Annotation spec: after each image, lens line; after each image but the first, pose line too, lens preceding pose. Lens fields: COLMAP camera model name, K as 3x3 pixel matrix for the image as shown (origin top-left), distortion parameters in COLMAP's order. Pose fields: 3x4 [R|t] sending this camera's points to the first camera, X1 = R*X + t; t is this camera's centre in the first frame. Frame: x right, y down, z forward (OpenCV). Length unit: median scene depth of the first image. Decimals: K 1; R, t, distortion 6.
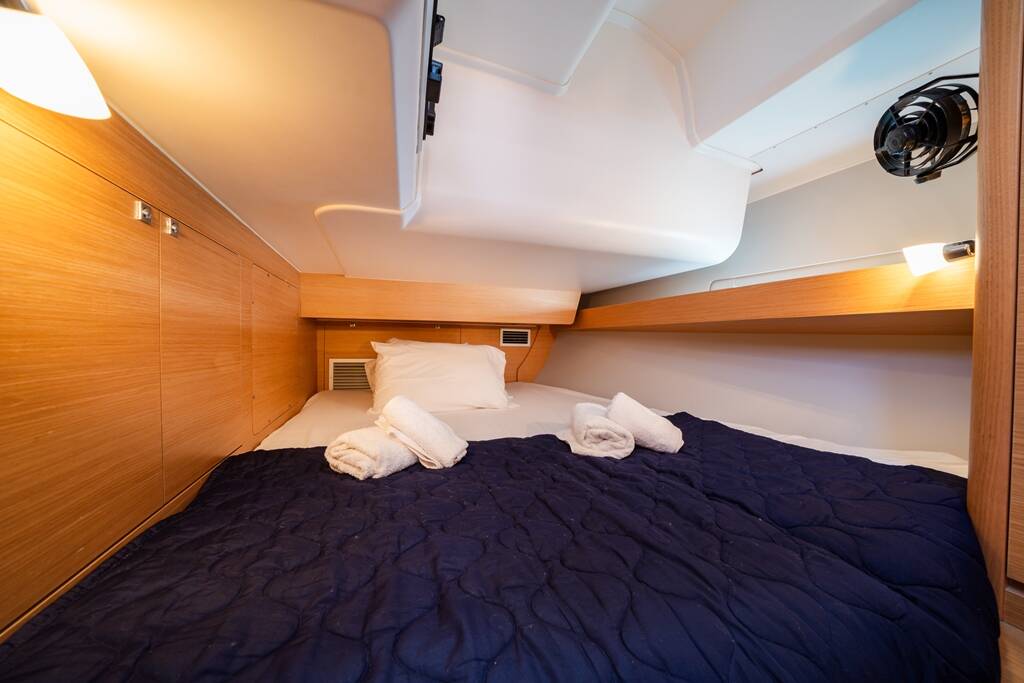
lens RADIAL K [[367.7, 0, 510.4], [0, 367.7, 344.8], [0, 0, 1]] dist [-0.013795, 0.000215]
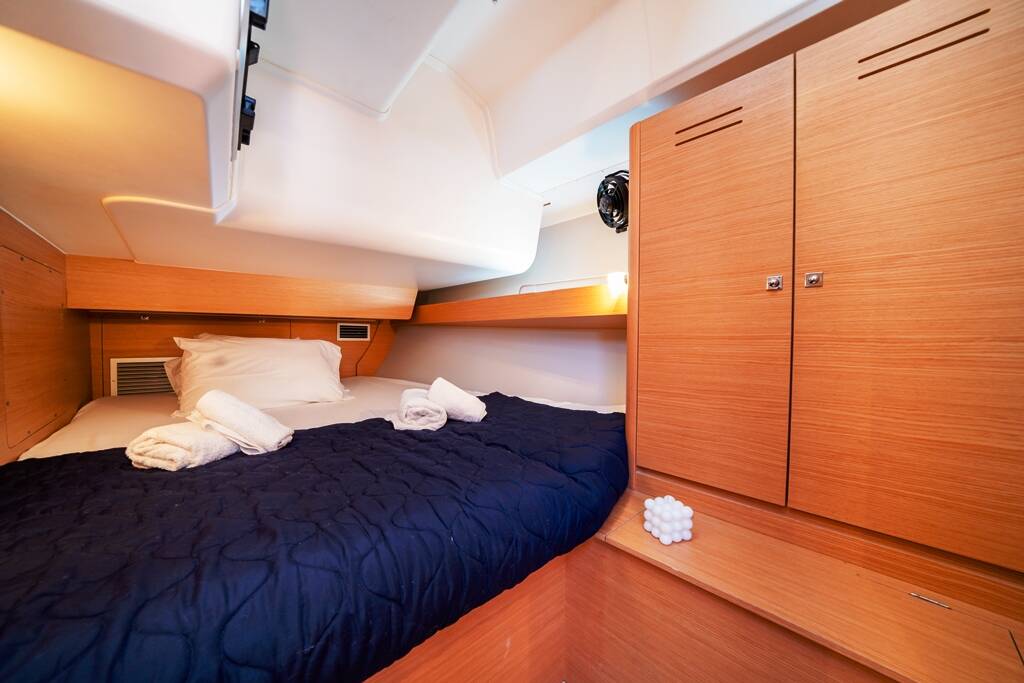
lens RADIAL K [[367.7, 0, 510.4], [0, 367.7, 344.8], [0, 0, 1]] dist [-0.013795, 0.000215]
pose [[0.923013, -0.016536, 0.384412, 0.065566], [0.010475, 0.999786, 0.017855, 0.004350], [-0.384625, -0.012453, 0.922989, -0.245889]]
